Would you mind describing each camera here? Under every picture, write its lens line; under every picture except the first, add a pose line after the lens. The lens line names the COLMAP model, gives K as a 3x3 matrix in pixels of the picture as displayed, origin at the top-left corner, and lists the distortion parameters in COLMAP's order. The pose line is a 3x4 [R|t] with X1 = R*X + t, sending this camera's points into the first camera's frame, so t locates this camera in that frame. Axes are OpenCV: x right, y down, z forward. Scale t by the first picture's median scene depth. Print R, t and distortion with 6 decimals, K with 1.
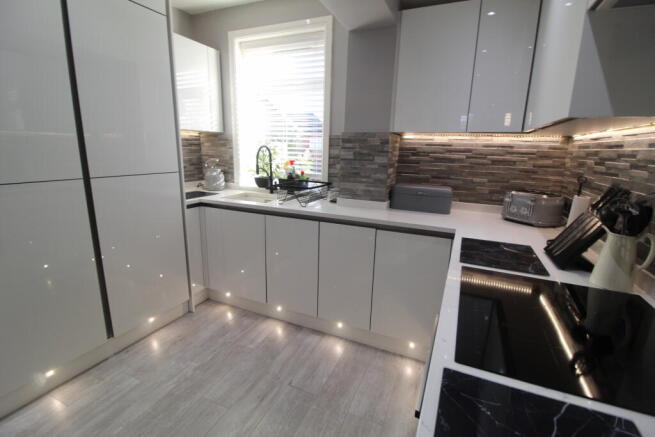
lens RADIAL K [[303.7, 0, 327.1], [0, 303.7, 217.2], [0, 0, 1]] dist [0.002549, -0.015228]
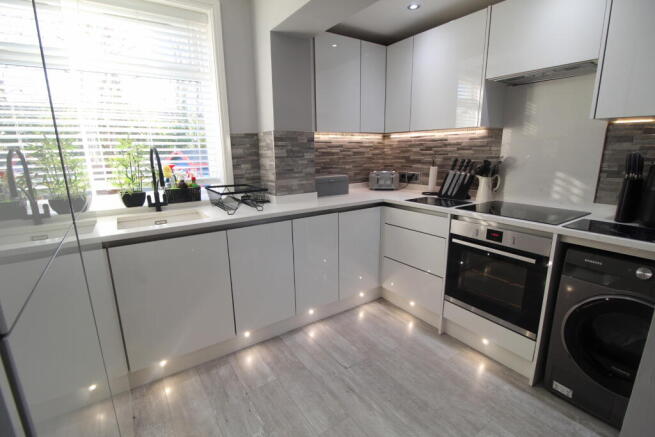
lens RADIAL K [[303.7, 0, 327.1], [0, 303.7, 217.2], [0, 0, 1]] dist [0.002549, -0.015228]
pose [[0.525293, -0.215895, 0.823078, -0.761673], [0.213965, 0.969712, 0.117804, -0.084029], [-0.823581, 0.114229, 0.555577, 0.334567]]
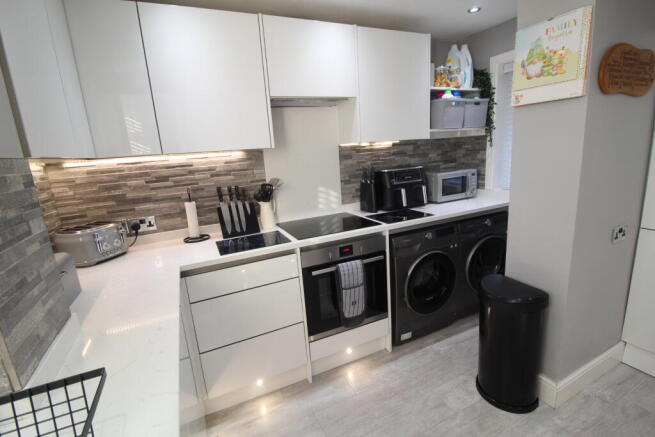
lens RADIAL K [[303.7, 0, 327.1], [0, 303.7, 217.2], [0, 0, 1]] dist [0.002549, -0.015228]
pose [[-0.752833, -0.117658, 0.647610, -0.354639], [0.191027, 0.902491, 0.386029, -0.274703], [-0.629882, 0.414326, -0.656949, 0.997620]]
